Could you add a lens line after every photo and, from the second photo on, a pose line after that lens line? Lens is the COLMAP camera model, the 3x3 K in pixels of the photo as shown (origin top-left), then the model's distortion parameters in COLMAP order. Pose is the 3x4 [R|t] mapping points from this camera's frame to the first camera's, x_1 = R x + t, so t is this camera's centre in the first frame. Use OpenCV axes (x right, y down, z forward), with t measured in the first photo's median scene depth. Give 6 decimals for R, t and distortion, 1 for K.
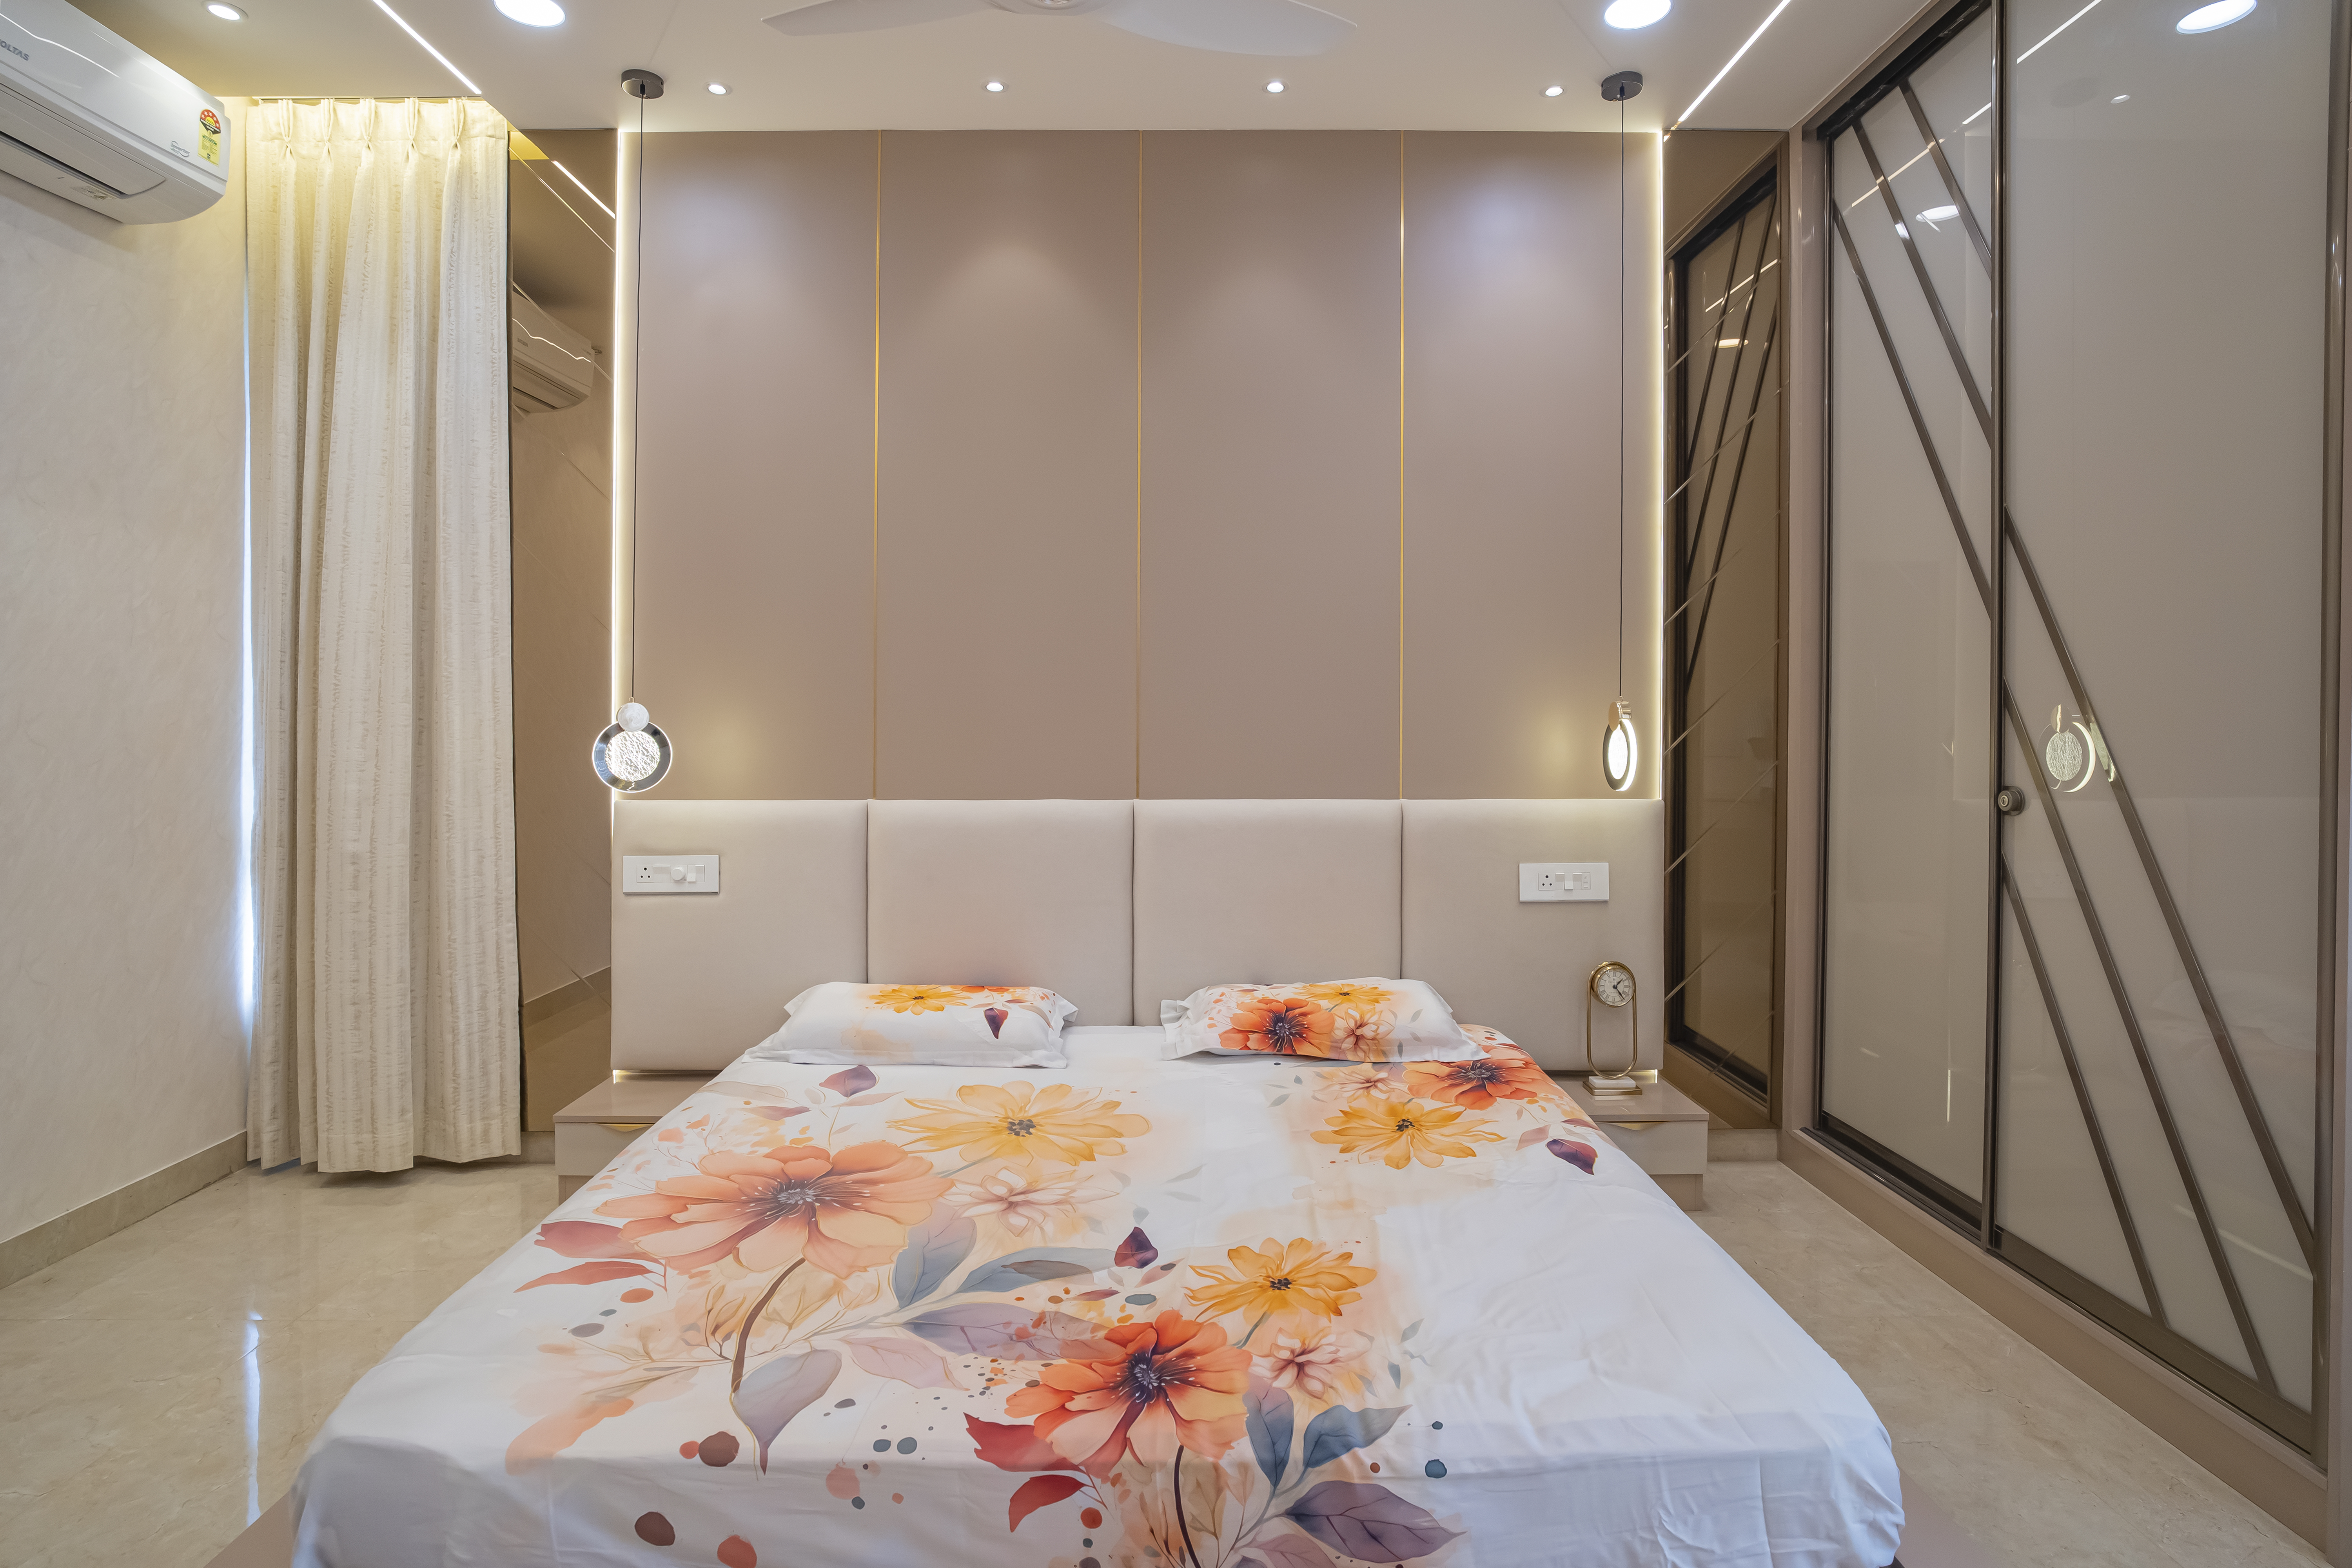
lens RADIAL K [[1267.8, 0, 1183.5], [0, 1267.8, 745.5], [0, 0, 1]] dist [-0.034598, 0.005170]
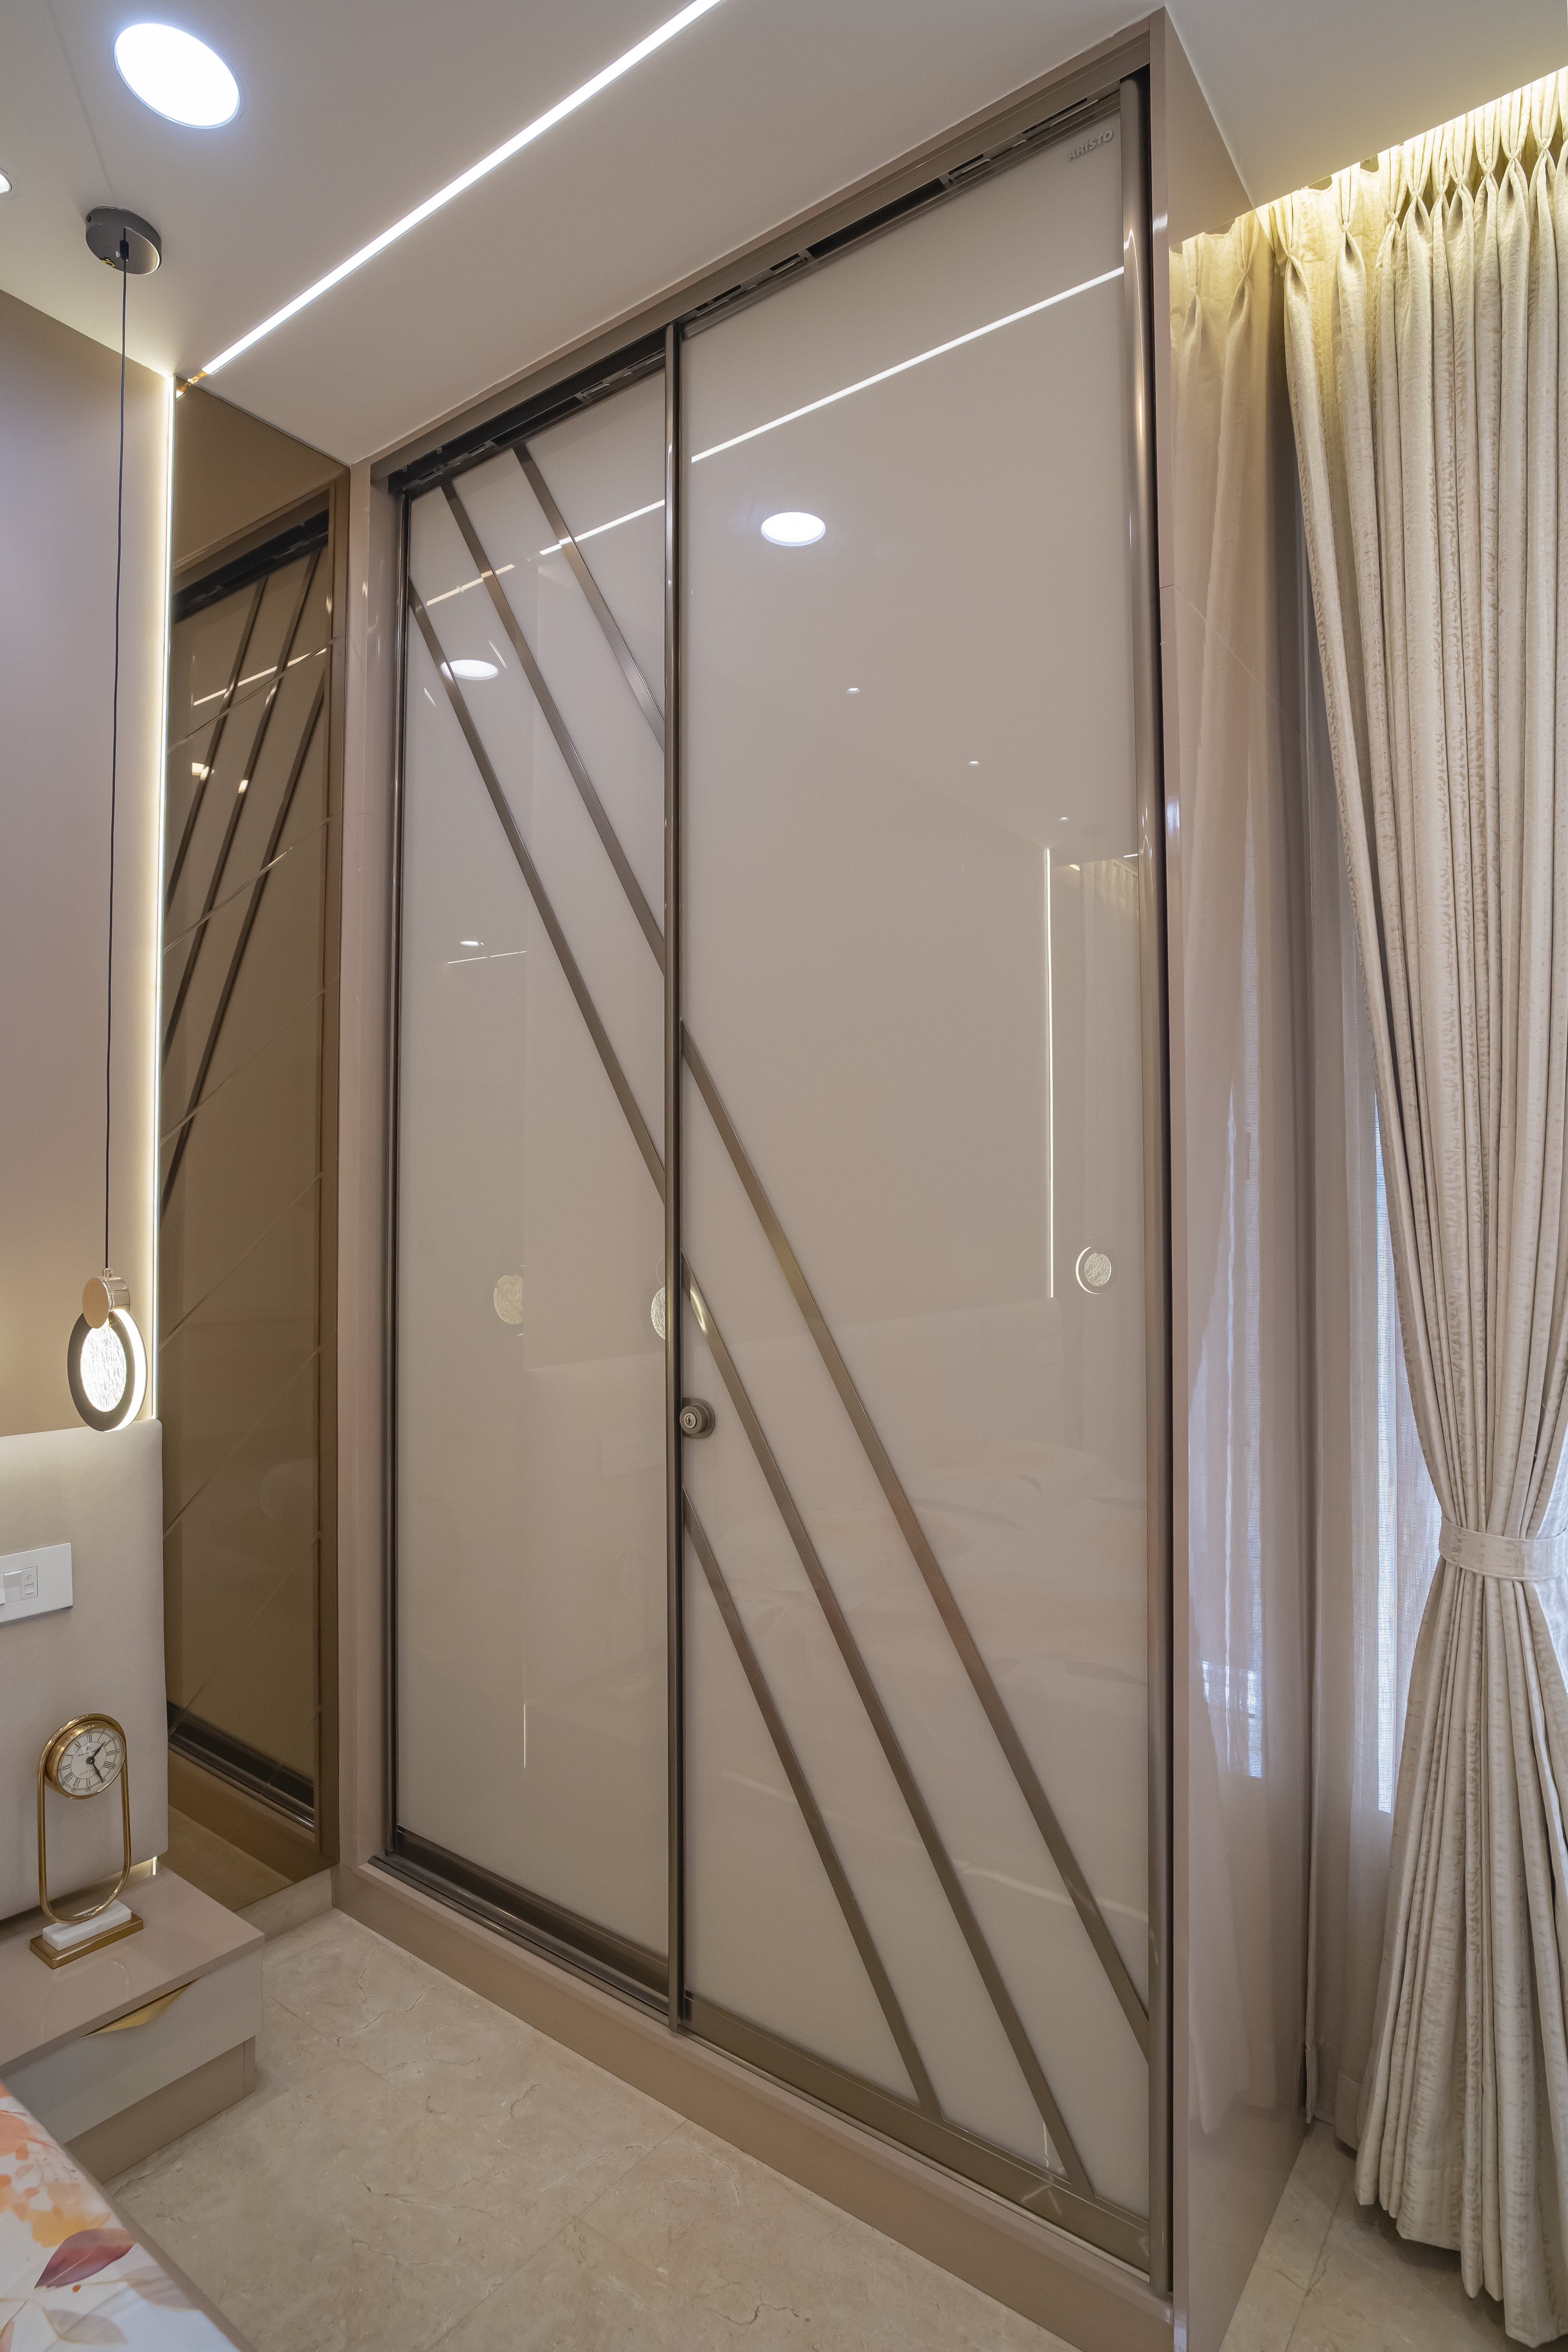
lens RADIAL K [[1227.7, 0, 798.8], [0, 1227.7, 1178.8], [0, 0, 1]] dist [-0.042996, 0.017665]
pose [[0.599643, 0.012264, 0.800174, 0.090446], [0.011478, 0.999648, -0.023923, -0.063045], [-0.800185, 0.023529, 0.599291, 0.404172]]
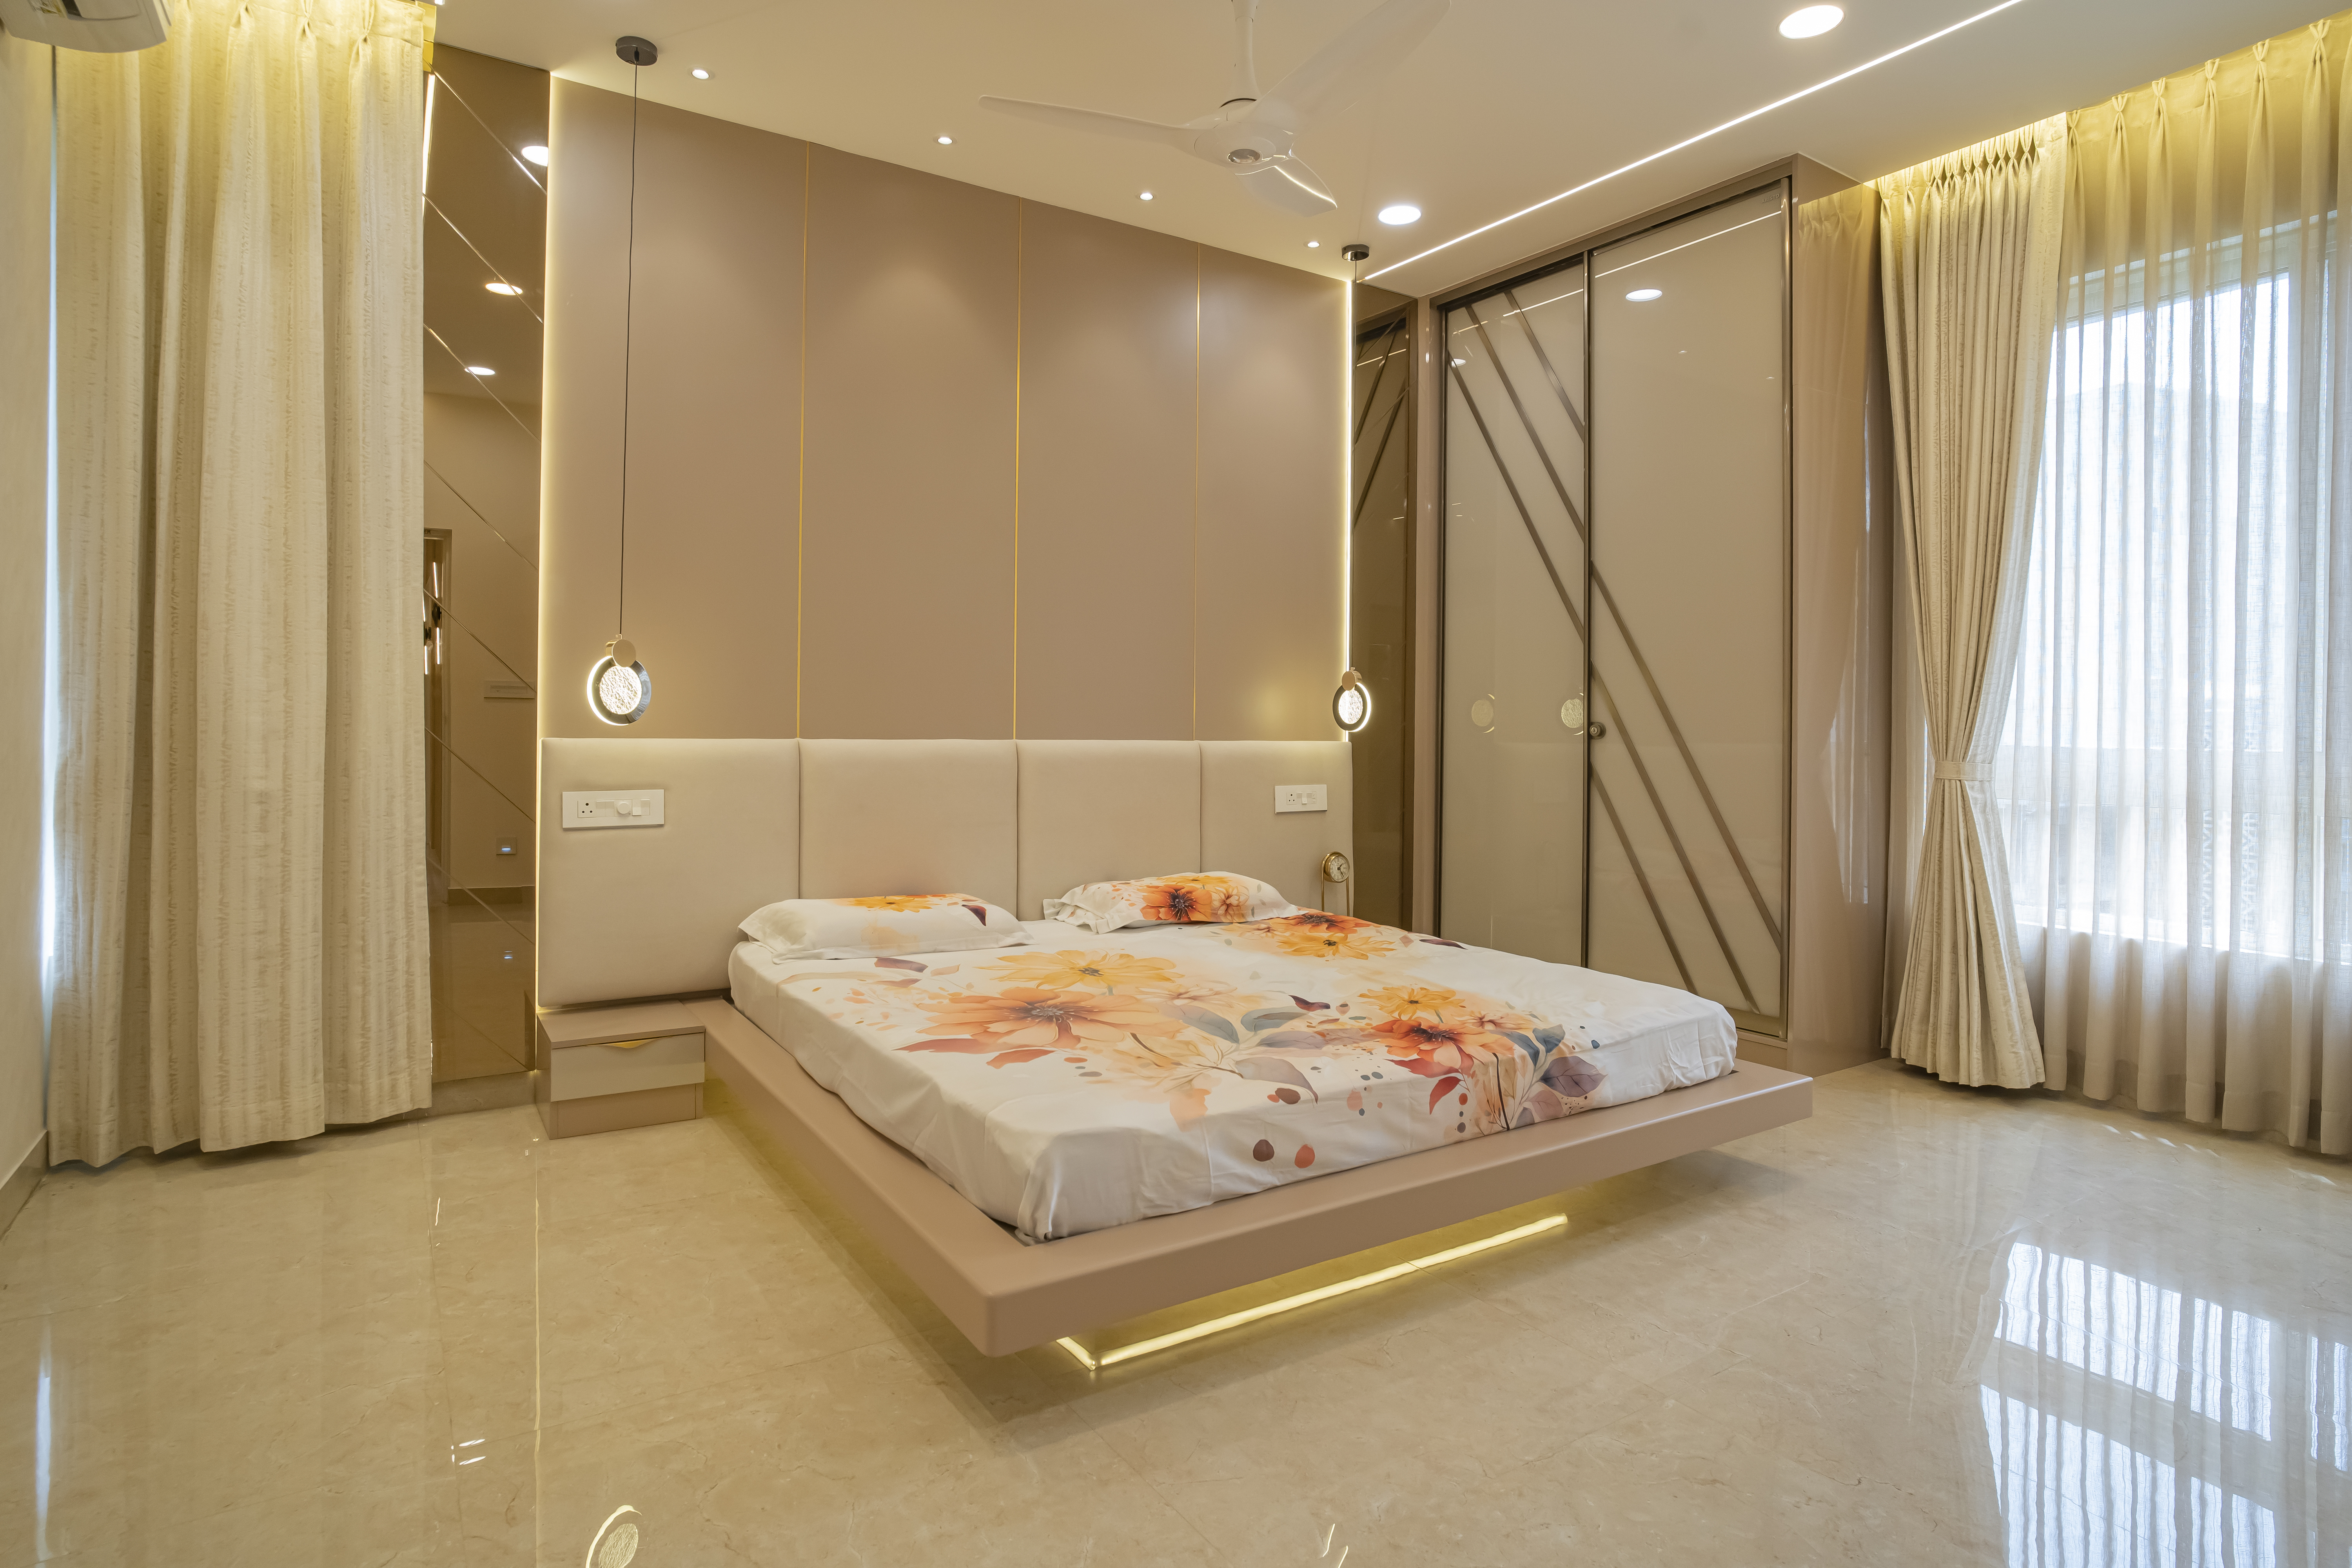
lens RADIAL K [[1227.7, 0, 1193.4], [0, 1227.7, 748.4], [0, 0, 1]] dist [-0.042996, 0.017665]
pose [[0.842840, 0.001179, 0.538162, -0.573333], [-0.000088, 0.999998, -0.002054, 0.057537], [-0.538164, 0.001684, 0.842839, -0.102768]]
